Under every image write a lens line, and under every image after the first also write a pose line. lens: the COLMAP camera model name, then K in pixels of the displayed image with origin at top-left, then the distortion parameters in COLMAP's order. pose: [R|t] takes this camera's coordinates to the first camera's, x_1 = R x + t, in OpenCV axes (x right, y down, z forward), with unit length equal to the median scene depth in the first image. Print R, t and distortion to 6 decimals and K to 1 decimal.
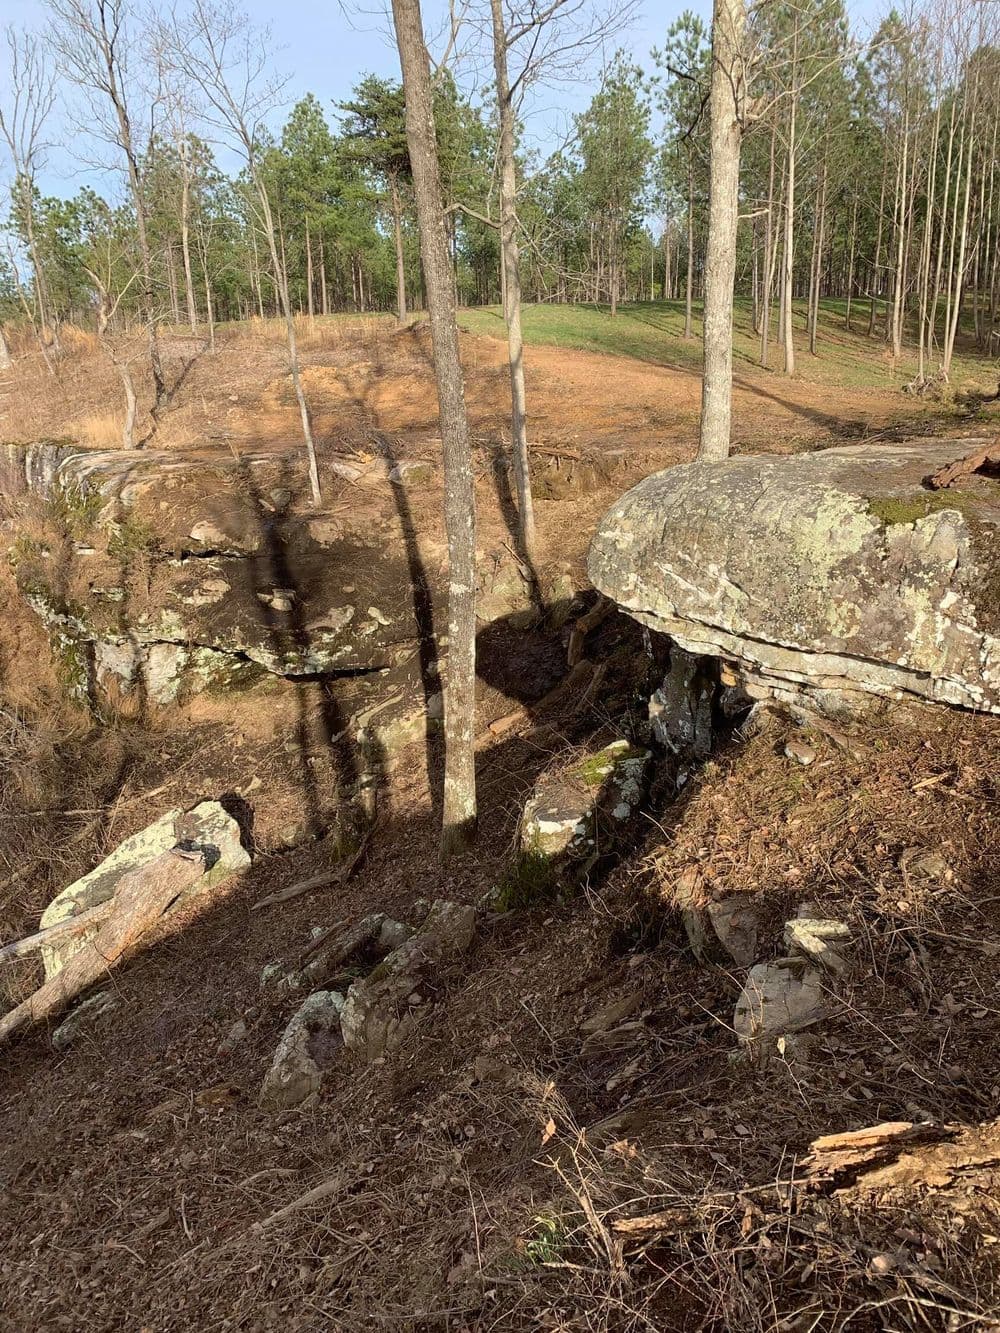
lens RADIAL K [[996.0, 0, 501.8], [0, 996.0, 666.3], [0, 0, 1]] dist [0.013936, -0.022708]
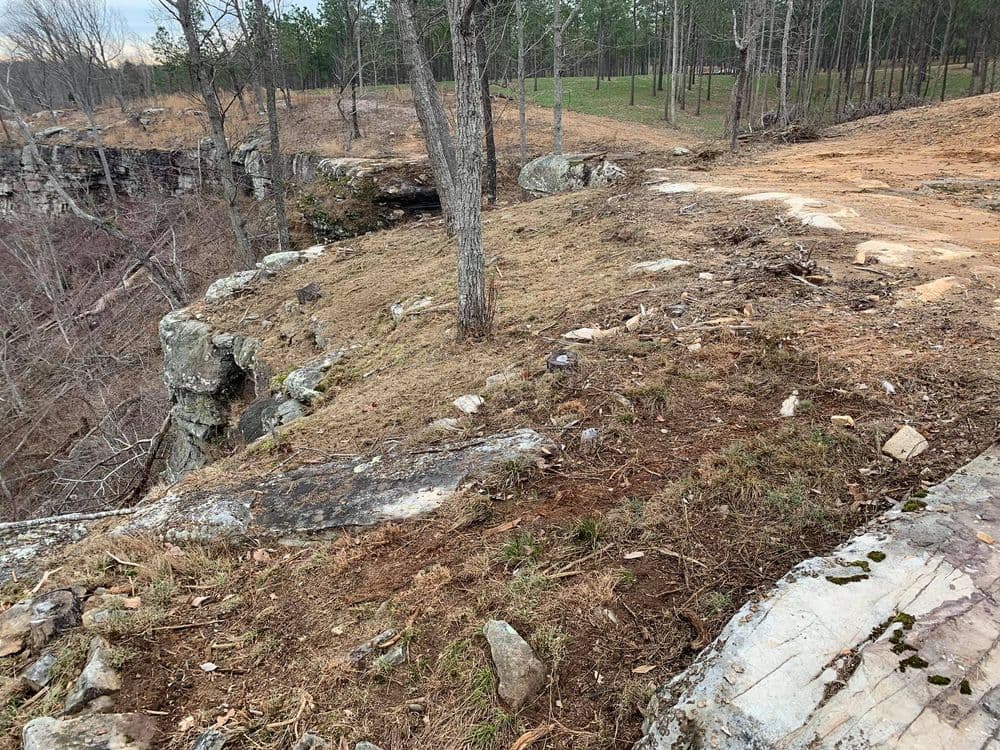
lens RADIAL K [[747.2, 0, 500.5], [0, 747.2, 375.2], [0, 0, 1]] dist [0.013936, -0.022708]
pose [[0.997829, 0.027557, -0.059820, 0.083629], [-0.024139, 0.998075, 0.057131, 0.201495], [0.061279, -0.055563, 0.996573, -0.815940]]
